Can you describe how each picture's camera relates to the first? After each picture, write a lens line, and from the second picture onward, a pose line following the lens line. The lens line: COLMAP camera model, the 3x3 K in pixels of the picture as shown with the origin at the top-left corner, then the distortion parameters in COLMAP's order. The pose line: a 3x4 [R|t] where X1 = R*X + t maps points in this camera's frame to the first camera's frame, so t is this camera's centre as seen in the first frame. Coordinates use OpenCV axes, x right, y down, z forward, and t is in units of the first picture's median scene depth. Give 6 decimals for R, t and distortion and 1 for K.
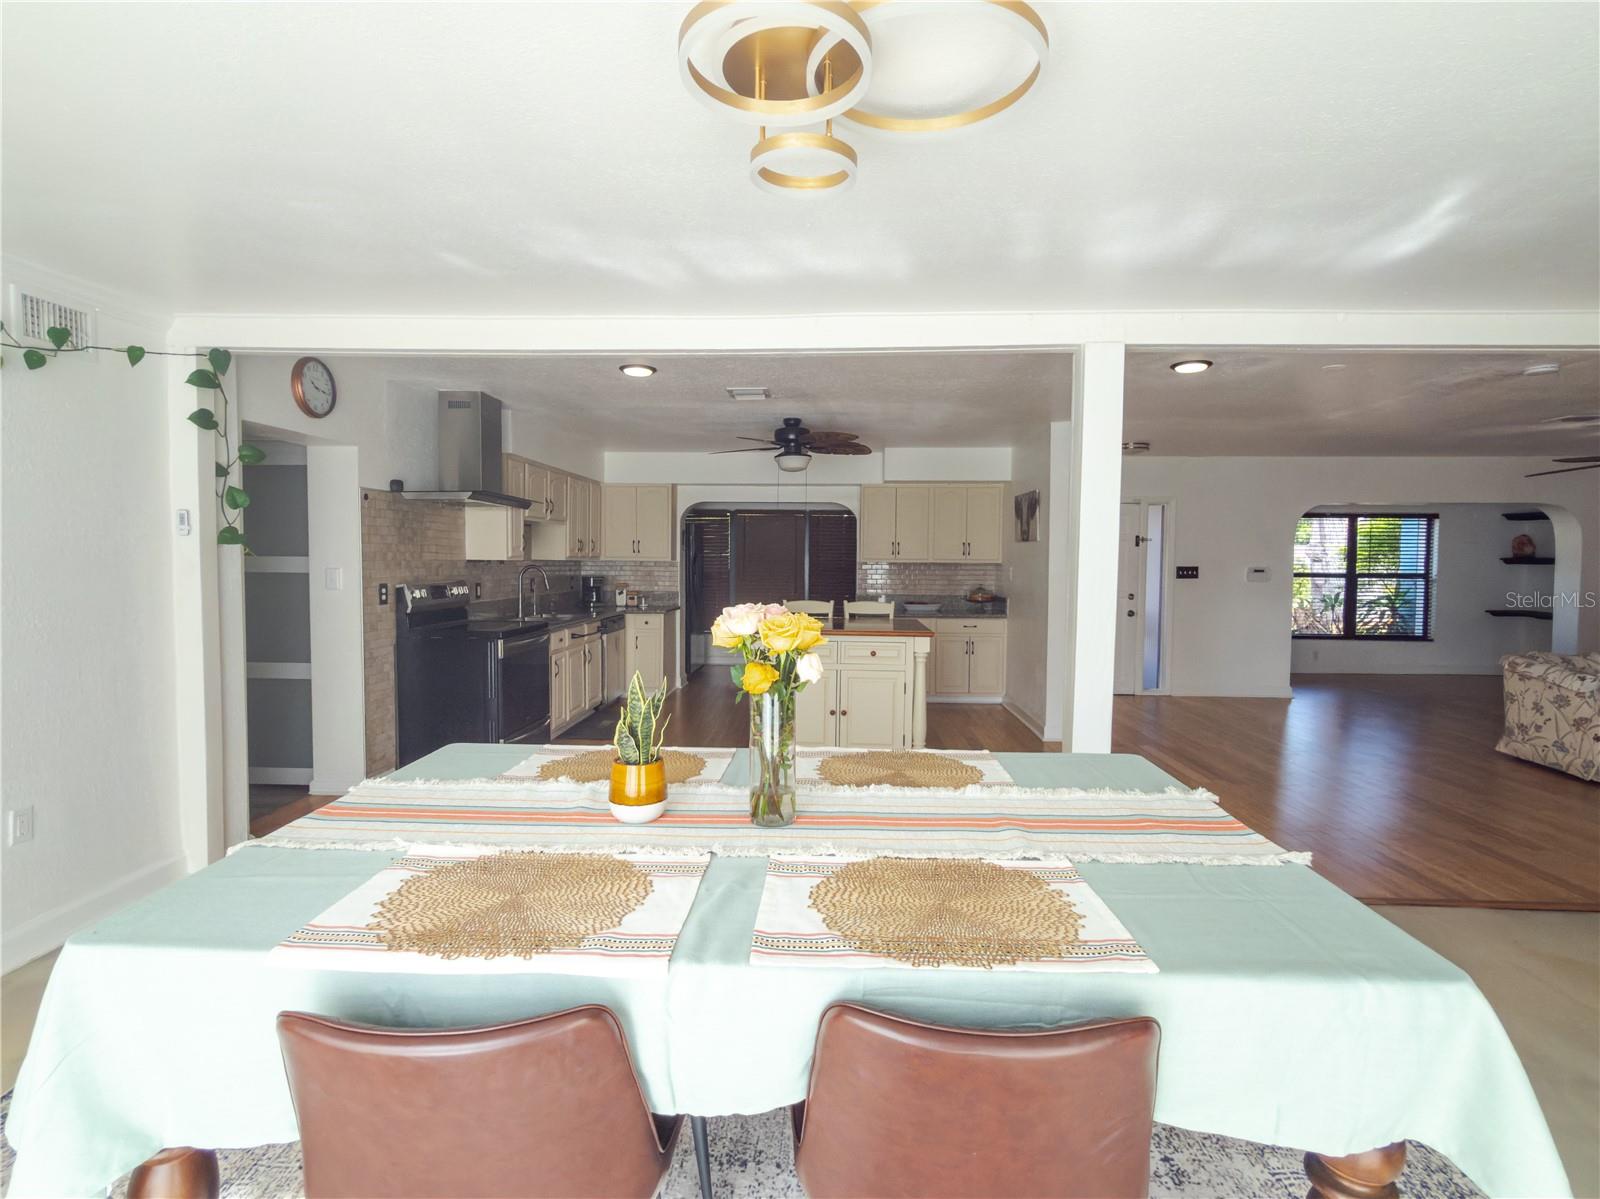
lens RADIAL K [[785.4, 0, 805.3], [0, 785.4, 590.5], [0, 0, 1]] dist [0.001925, -0.000173]
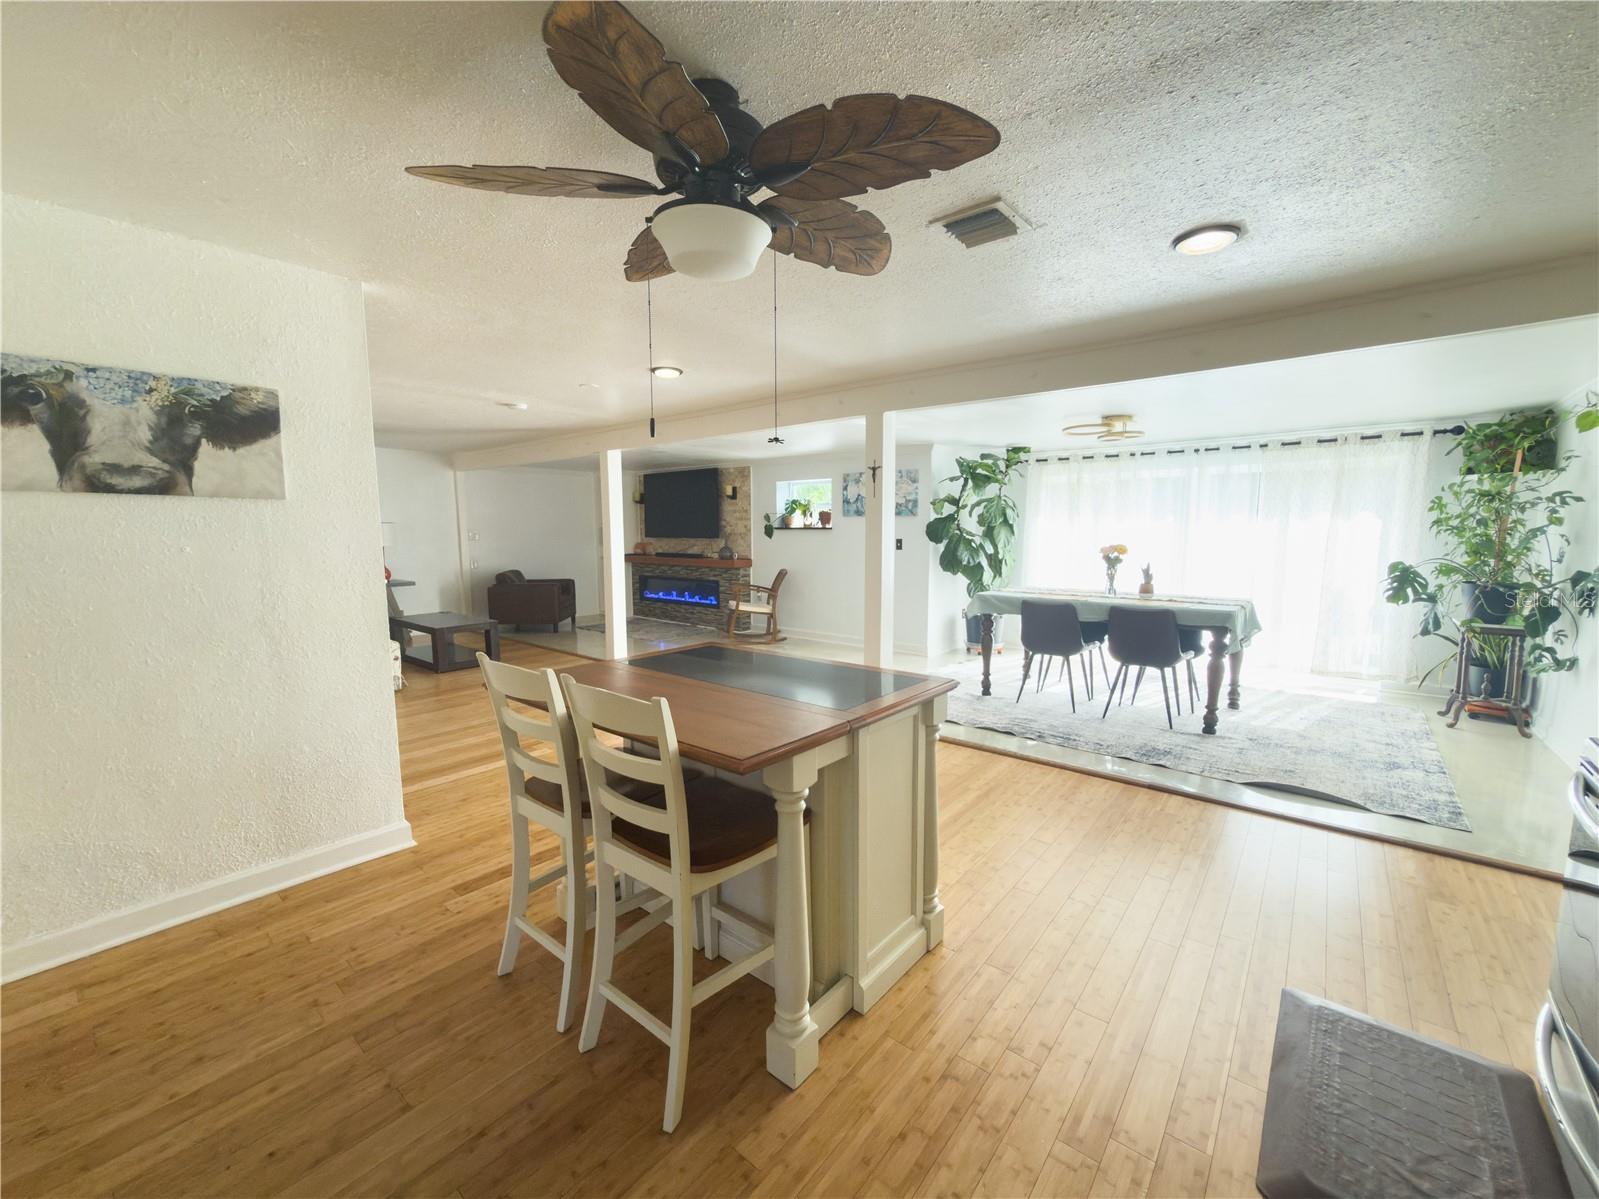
lens RADIAL K [[646.7, 0, 799.6], [0, 646.7, 602.2], [0, 0, 1]] dist [0.000249, -0.000365]
pose [[-0.790766, -0.076018, 0.607380, -0.163199], [0.019274, 0.988675, 0.148832, -0.044284], [-0.611815, 0.129398, -0.780345, 0.917213]]
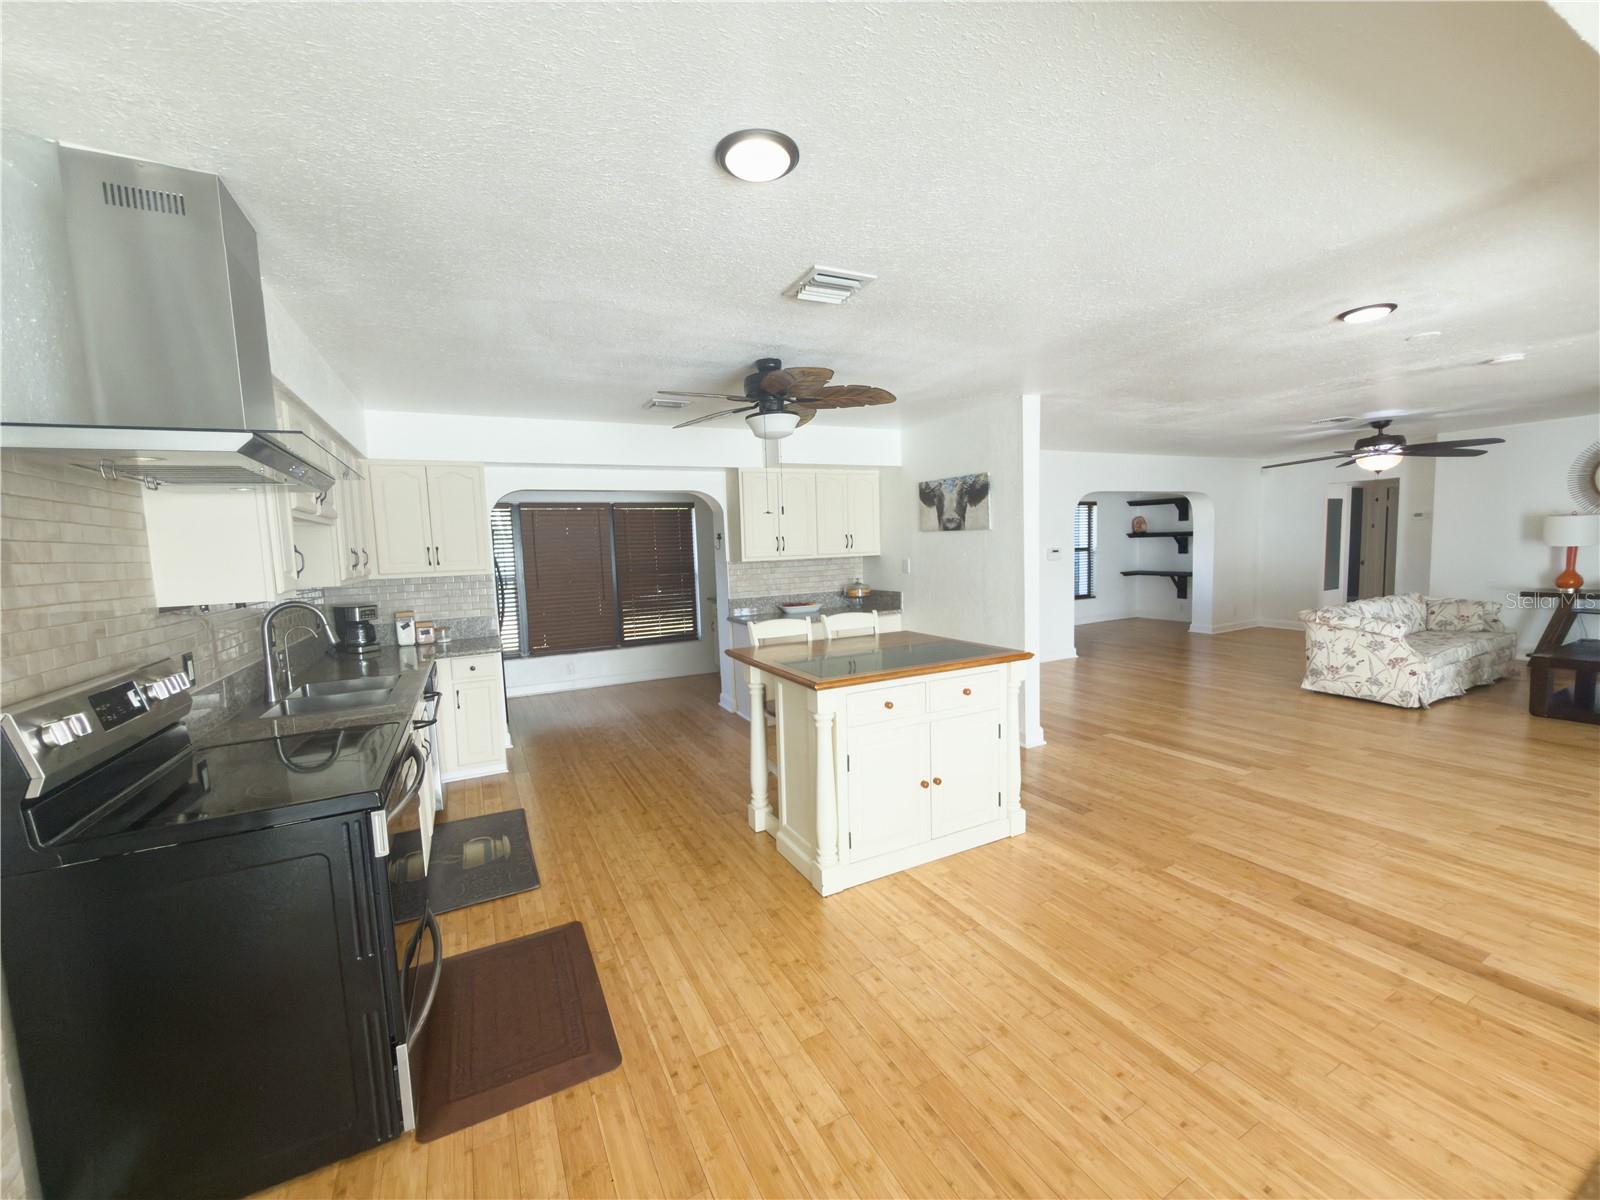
lens RADIAL K [[639.2, 0, 800.0], [0, 639.2, 600.0], [0, 0, 1]] dist [-0.000952, 0.000042]
pose [[0.868126, -0.081641, 0.489584, -0.216323], [0.061537, 0.996473, 0.057052, -0.030764], [-0.492515, -0.019401, 0.870088, 0.376525]]
